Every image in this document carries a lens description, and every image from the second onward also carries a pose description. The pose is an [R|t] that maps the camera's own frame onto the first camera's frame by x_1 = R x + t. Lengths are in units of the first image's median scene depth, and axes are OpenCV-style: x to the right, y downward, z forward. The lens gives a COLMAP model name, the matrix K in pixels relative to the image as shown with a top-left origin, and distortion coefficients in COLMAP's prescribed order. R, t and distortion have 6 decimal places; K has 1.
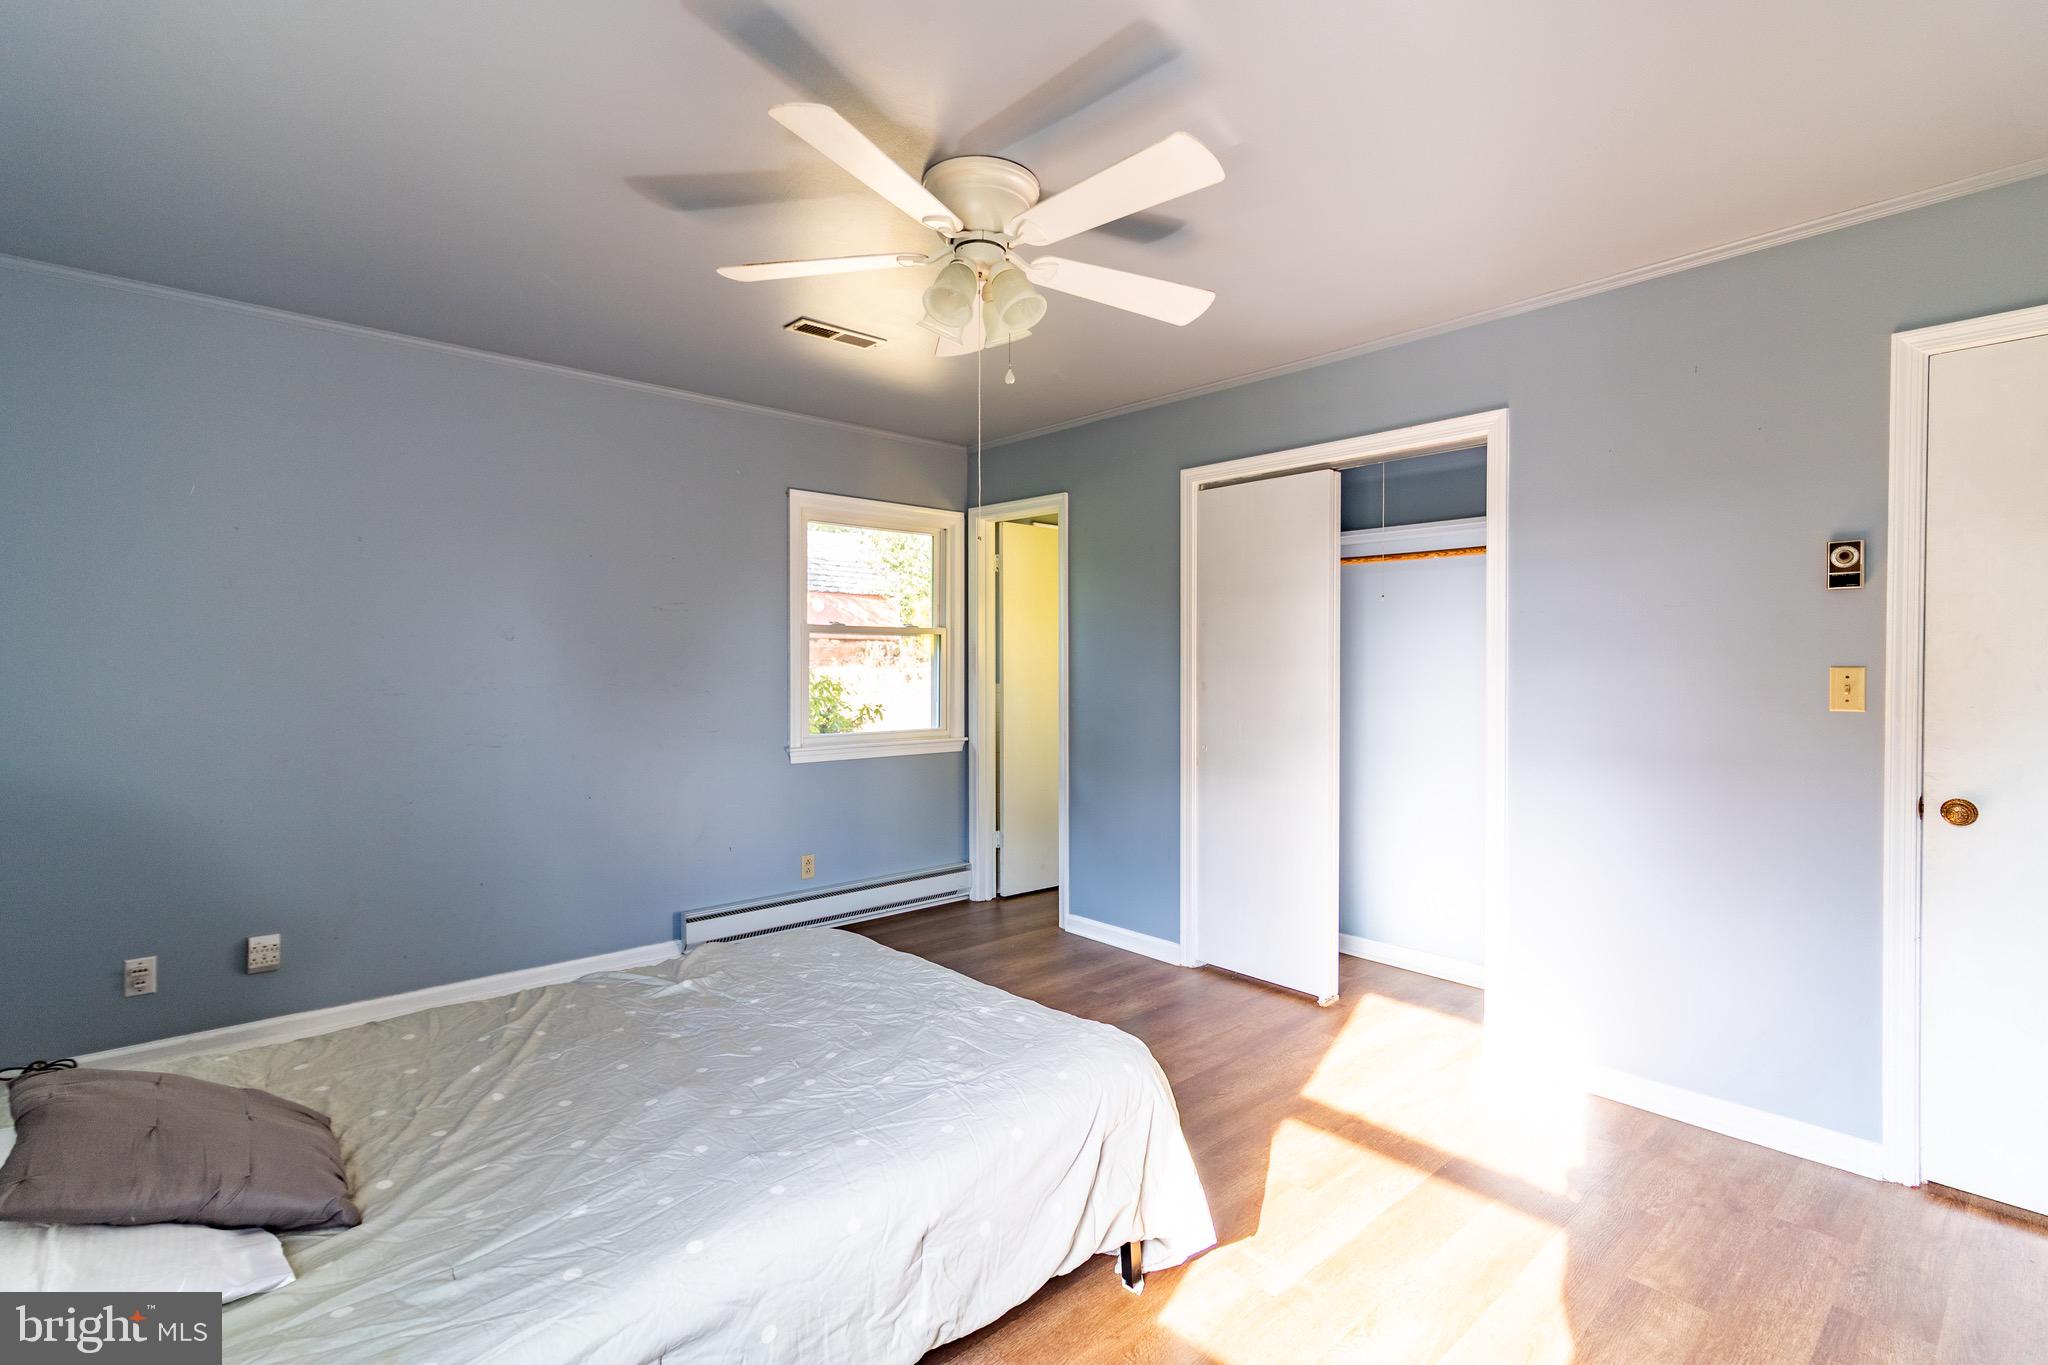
lens RADIAL K [[958.4, 0, 1023.4], [0, 958.4, 671.9], [0, 0, 1]] dist [0.003137, 0.001026]
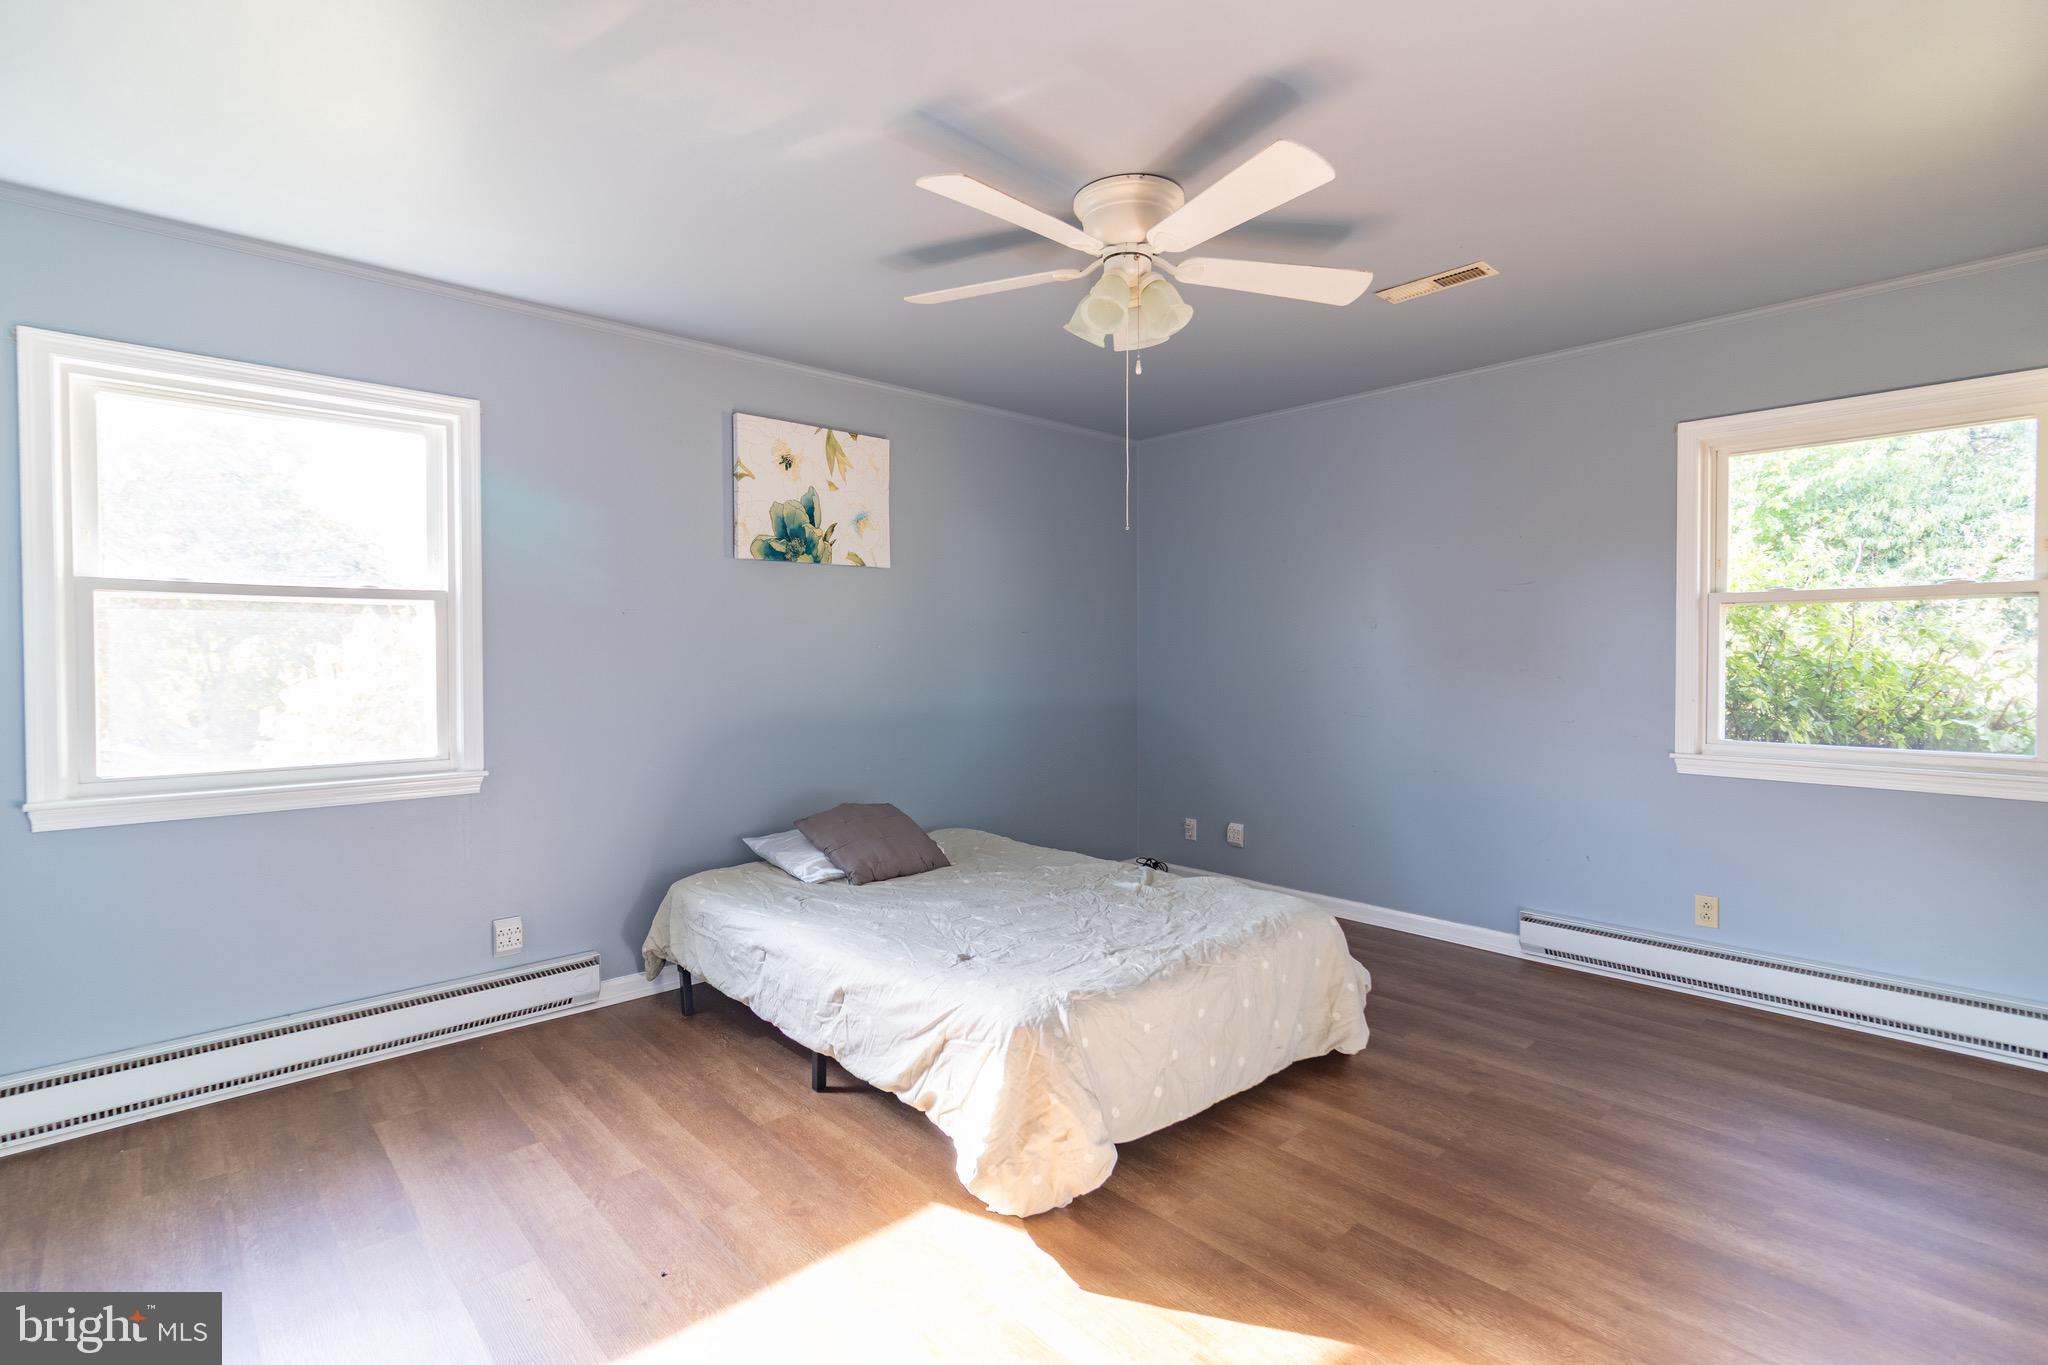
lens RADIAL K [[958.4, 0, 1023.4], [0, 958.4, 671.9], [0, 0, 1]] dist [0.003137, 0.001026]
pose [[0.008843, 0.017197, -0.999813, 0.805571], [-0.005573, 0.999837, 0.017149, 0.003797], [0.999945, 0.005421, 0.008938, 0.678737]]
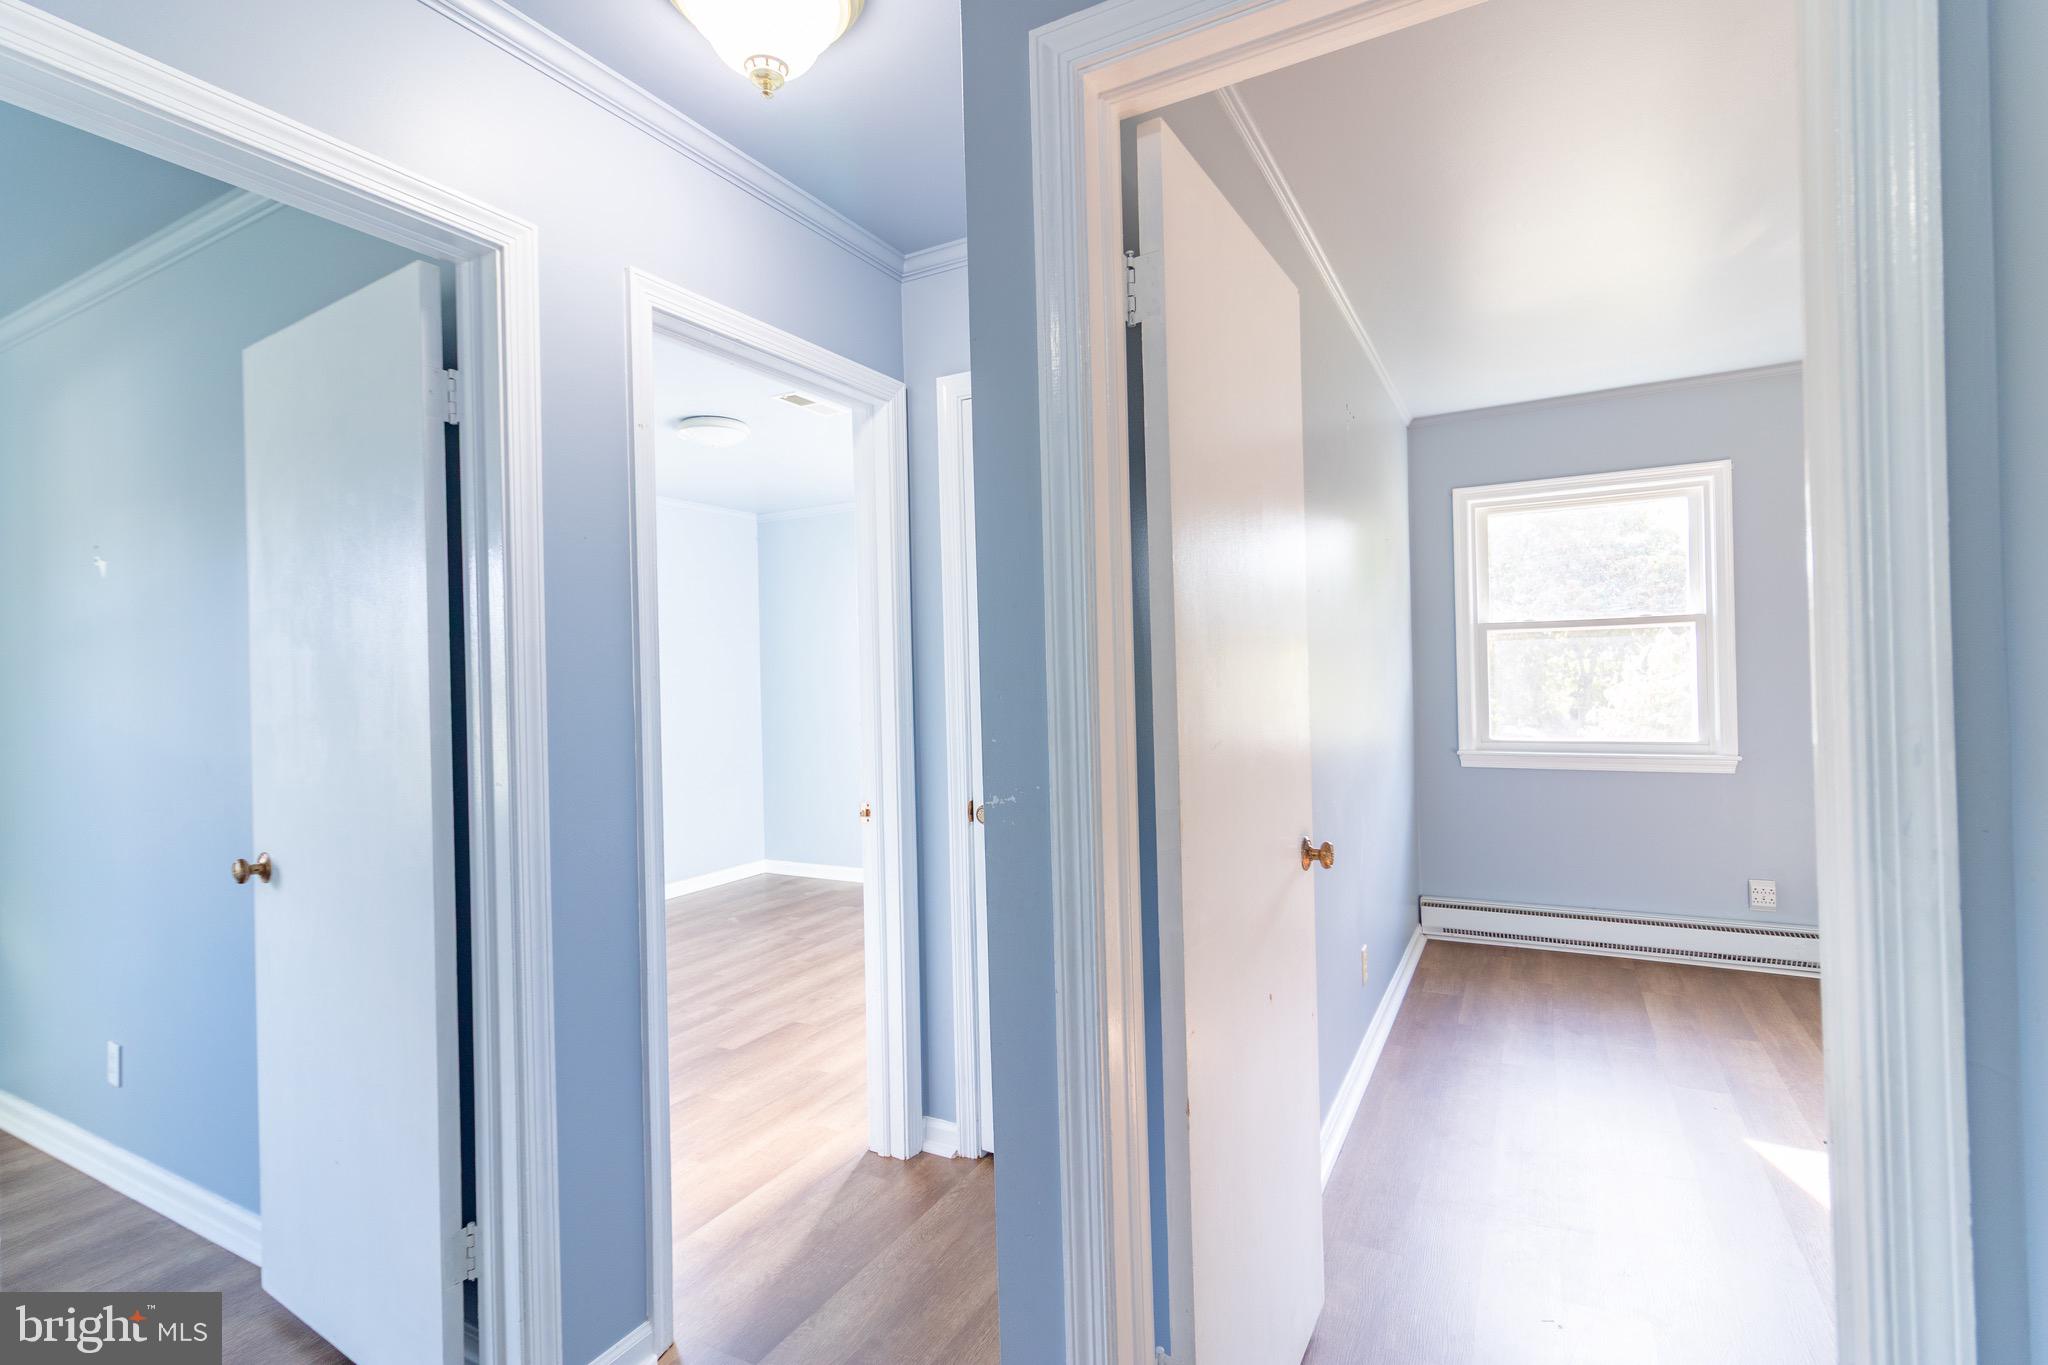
lens RADIAL K [[958.4, 0, 1023.4], [0, 958.4, 671.9], [0, 0, 1]] dist [0.003137, 0.001026]
pose [[-0.943611, 0.022627, -0.330281, 1.095809], [0.021871, 0.999743, 0.006007, -0.010049], [0.330332, -0.001556, -0.943863, 1.007876]]
